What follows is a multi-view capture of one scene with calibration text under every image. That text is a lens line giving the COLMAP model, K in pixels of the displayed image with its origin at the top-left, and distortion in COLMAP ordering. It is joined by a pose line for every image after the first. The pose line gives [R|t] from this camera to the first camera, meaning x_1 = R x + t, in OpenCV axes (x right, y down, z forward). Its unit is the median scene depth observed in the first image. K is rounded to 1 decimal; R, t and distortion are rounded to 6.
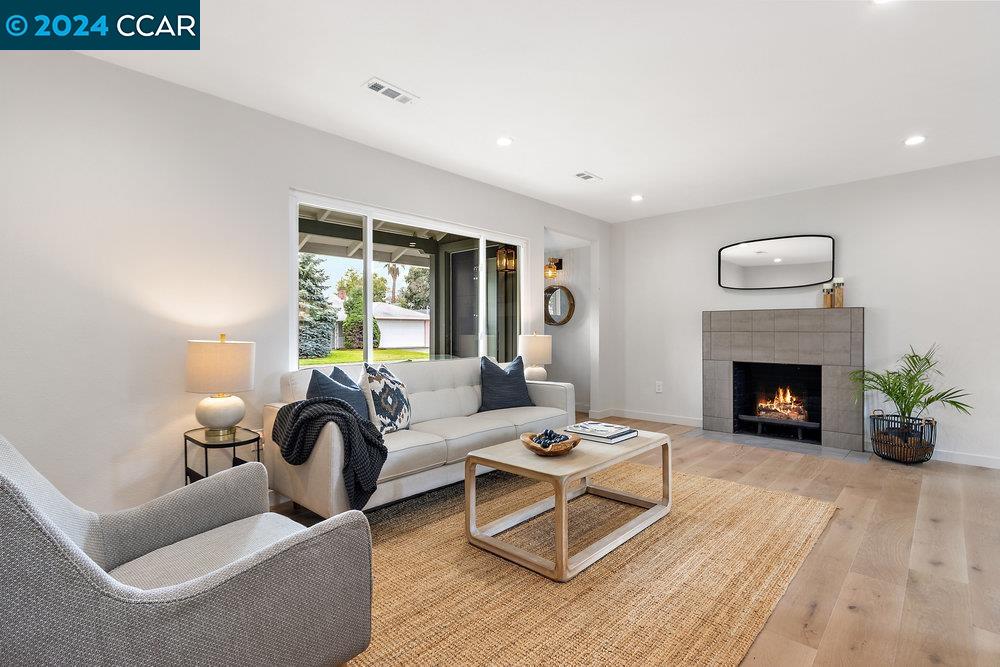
lens RADIAL K [[468.8, 0, 505.0], [0, 468.8, 335.5], [0, 0, 1]] dist [0.001708, 0.000145]
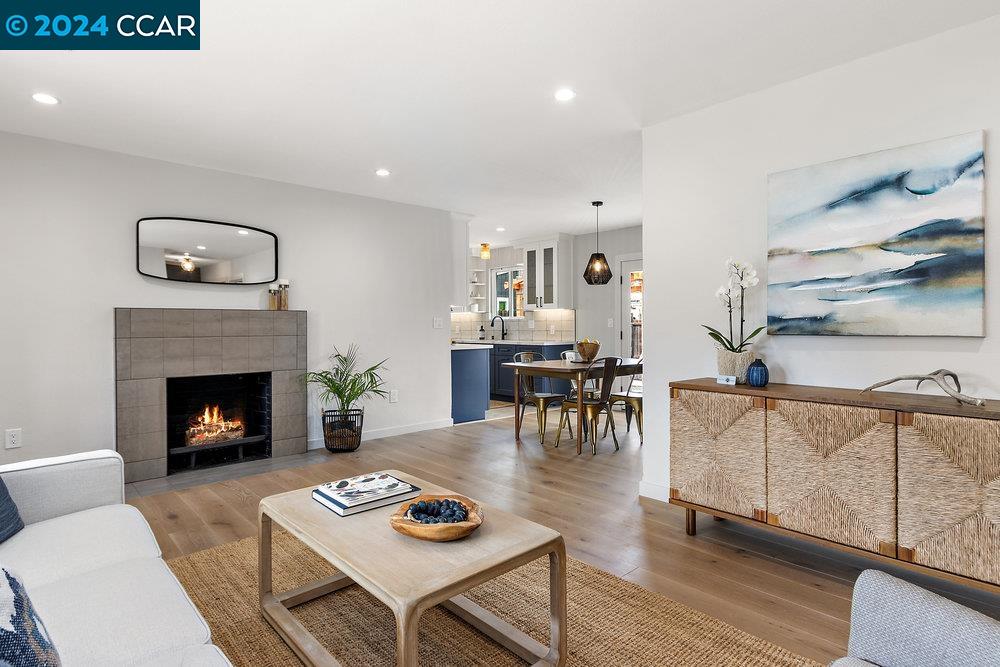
lens RADIAL K [[527.0, 0, 500.0], [0, 527.0, 333.5], [0, 0, 1]] dist [0.001039, 0.000011]
pose [[0.076676, -0.012419, 0.996979, -0.330658], [0.020423, 0.999732, 0.010883, -0.014072], [-0.996847, 0.019526, 0.076909, 0.468824]]
